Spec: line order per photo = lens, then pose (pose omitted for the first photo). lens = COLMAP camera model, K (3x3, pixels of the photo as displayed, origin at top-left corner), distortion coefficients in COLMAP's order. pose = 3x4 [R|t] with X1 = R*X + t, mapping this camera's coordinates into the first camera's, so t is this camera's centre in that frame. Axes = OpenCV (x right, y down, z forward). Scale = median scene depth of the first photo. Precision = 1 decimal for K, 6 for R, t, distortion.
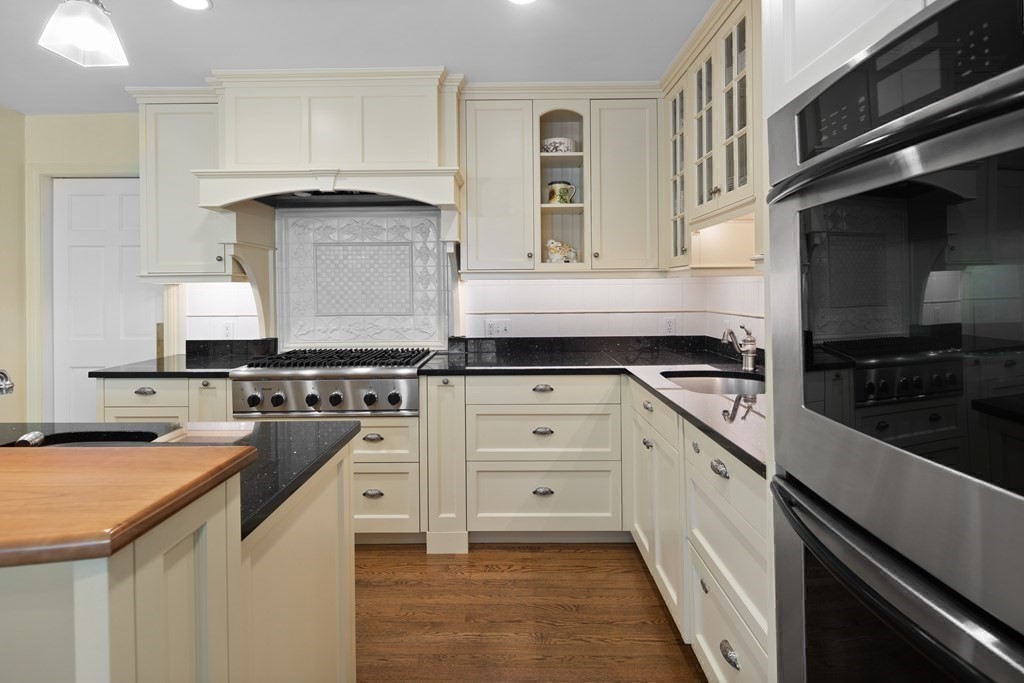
lens RADIAL K [[497.0, 0, 511.2], [0, 497.0, 290.9], [0, 0, 1]] dist [0.001917, 0.000282]
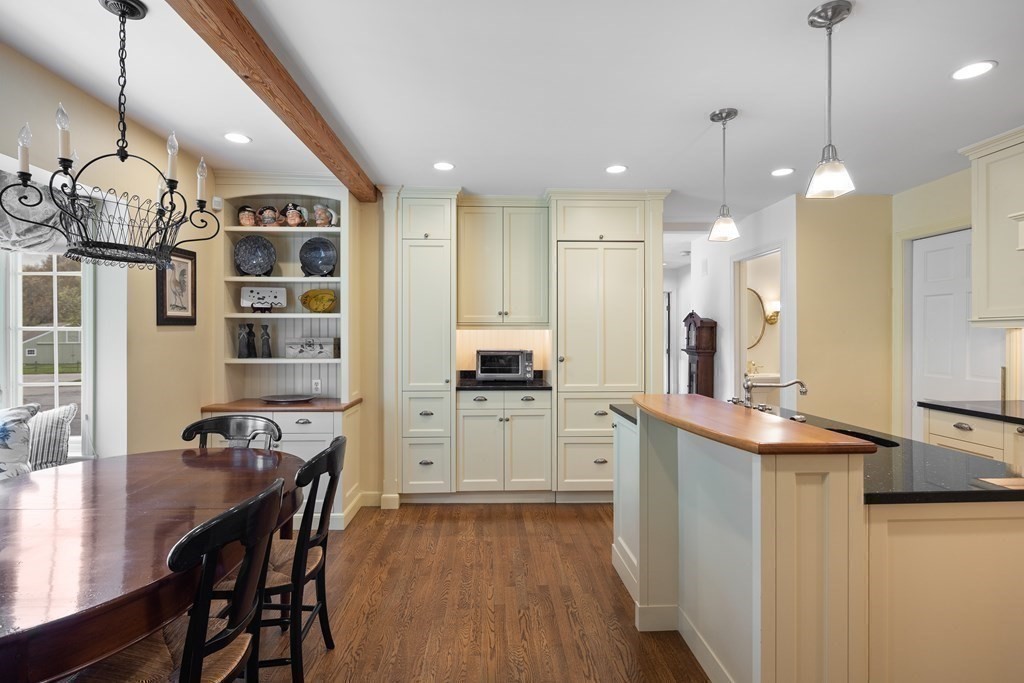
lens RADIAL K [[500.1, 0, 510.6], [0, 500.1, 326.7], [0, 0, 1]] dist [0.002705, -0.000140]
pose [[0.060725, -0.007508, -0.998126, 0.266168], [-0.000746, 0.999971, -0.007567, -0.008193], [0.998154, 0.001204, 0.060718, -0.054603]]
